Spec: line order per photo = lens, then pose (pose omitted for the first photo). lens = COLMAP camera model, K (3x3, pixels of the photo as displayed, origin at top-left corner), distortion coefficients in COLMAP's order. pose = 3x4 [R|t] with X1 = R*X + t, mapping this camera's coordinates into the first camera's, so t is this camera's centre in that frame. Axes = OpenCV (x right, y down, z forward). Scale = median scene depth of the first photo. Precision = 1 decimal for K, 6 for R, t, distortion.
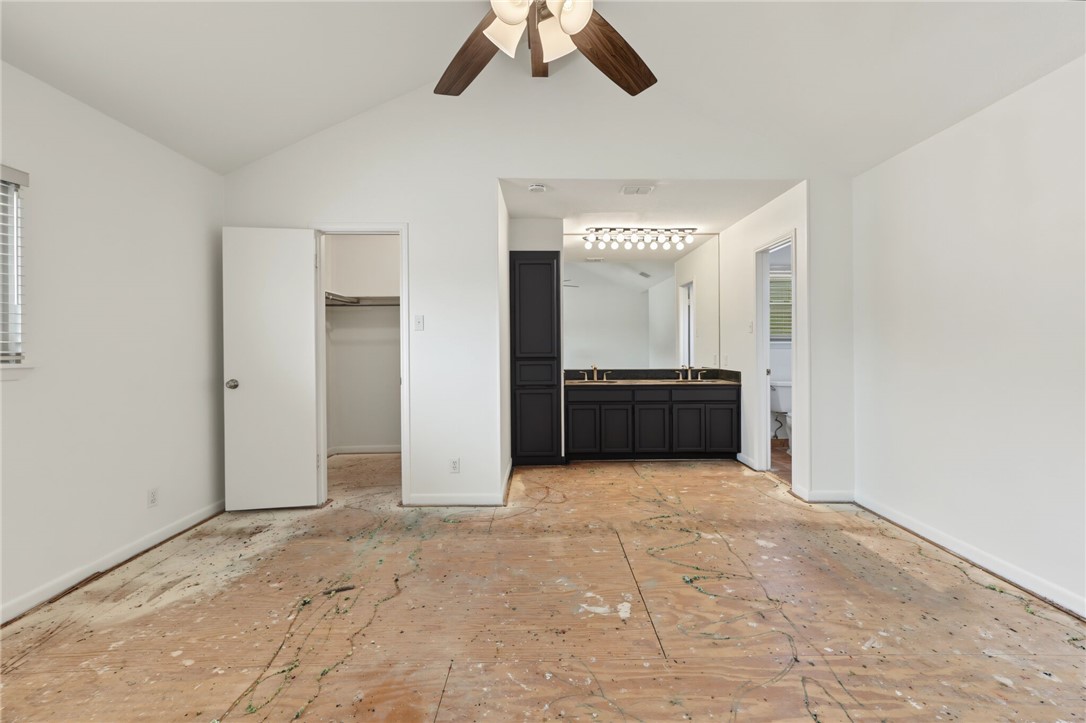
lens RADIAL K [[468.2, 0, 550.9], [0, 468.2, 346.0], [0, 0, 1]] dist [0.003837, 0.000716]
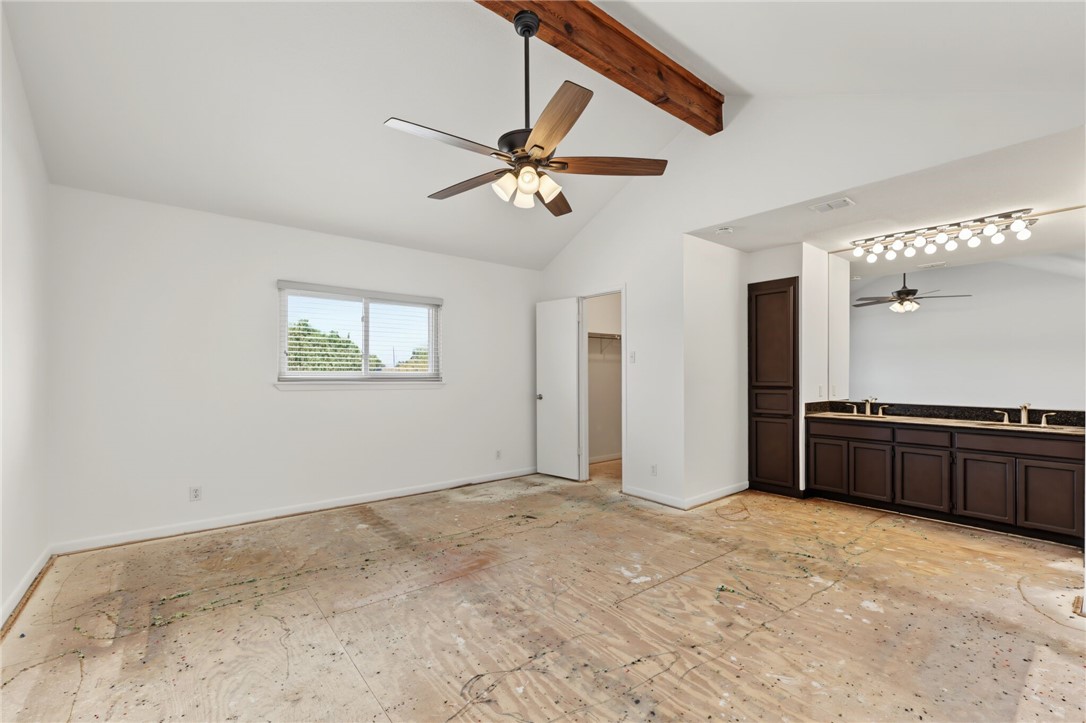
lens RADIAL K [[468.2, 0, 545.8], [0, 468.2, 368.1], [0, 0, 1]] dist [0.003837, 0.000716]
pose [[0.611105, -0.006711, -0.791521, 0.621170], [-0.002758, 0.999940, -0.010607, -0.003404], [0.791545, 0.008665, 0.611050, -0.001573]]
